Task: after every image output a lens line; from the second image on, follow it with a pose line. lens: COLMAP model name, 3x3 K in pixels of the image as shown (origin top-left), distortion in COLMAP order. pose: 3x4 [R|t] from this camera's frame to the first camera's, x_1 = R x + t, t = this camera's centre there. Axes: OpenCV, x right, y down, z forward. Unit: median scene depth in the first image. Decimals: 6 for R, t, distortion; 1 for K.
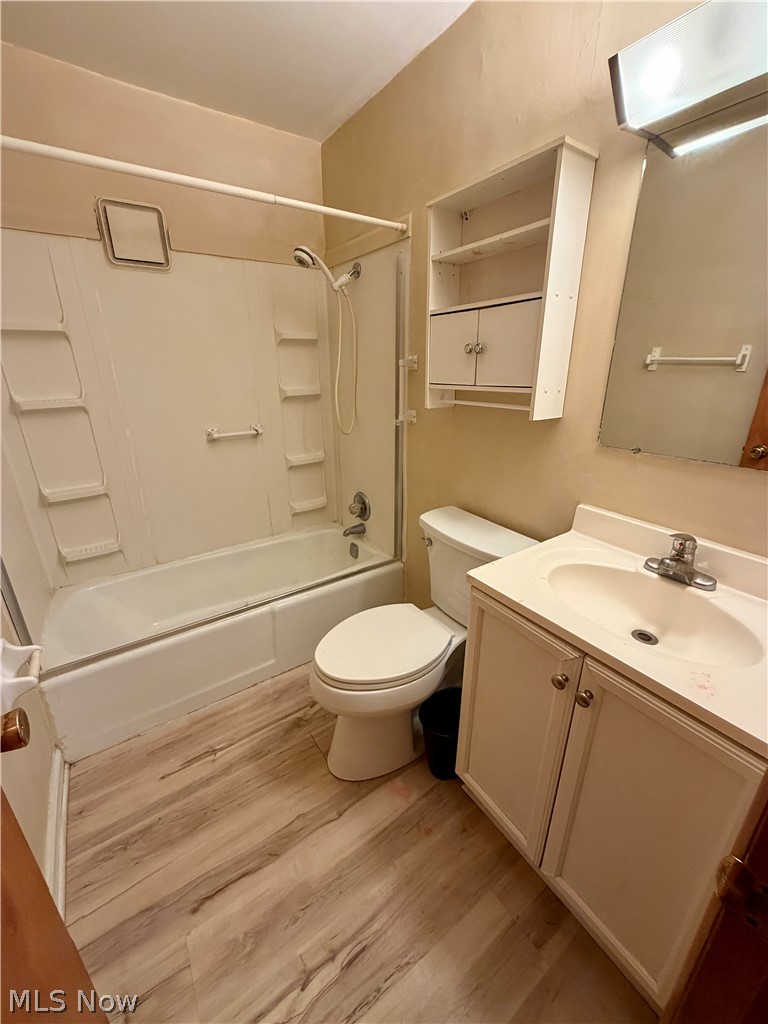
lens RADIAL K [[406.5, 0, 378.5], [0, 406.5, 511.7], [0, 0, 1]] dist [-0.001045, -0.000218]
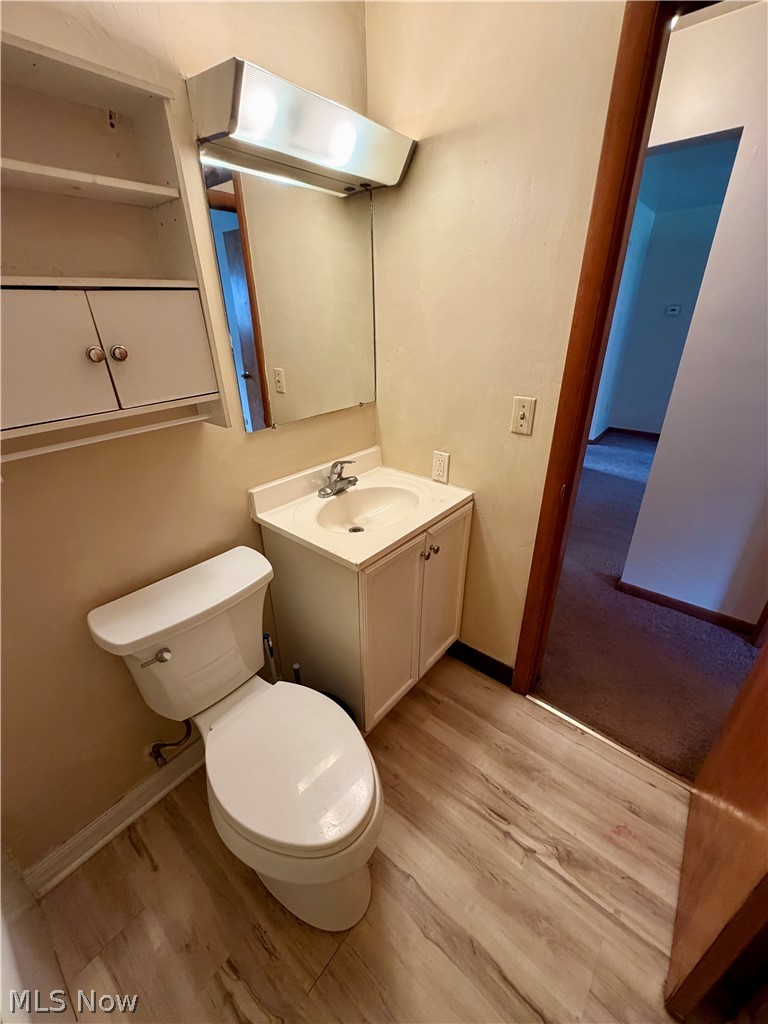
lens RADIAL K [[406.5, 0, 386.0], [0, 406.5, 512.3], [0, 0, 1]] dist [-0.001045, -0.000218]
pose [[-0.281177, -0.417201, 0.864224, -0.622045], [0.349369, 0.794255, 0.497091, -0.430108], [-0.893801, 0.441704, -0.077569, 0.900368]]
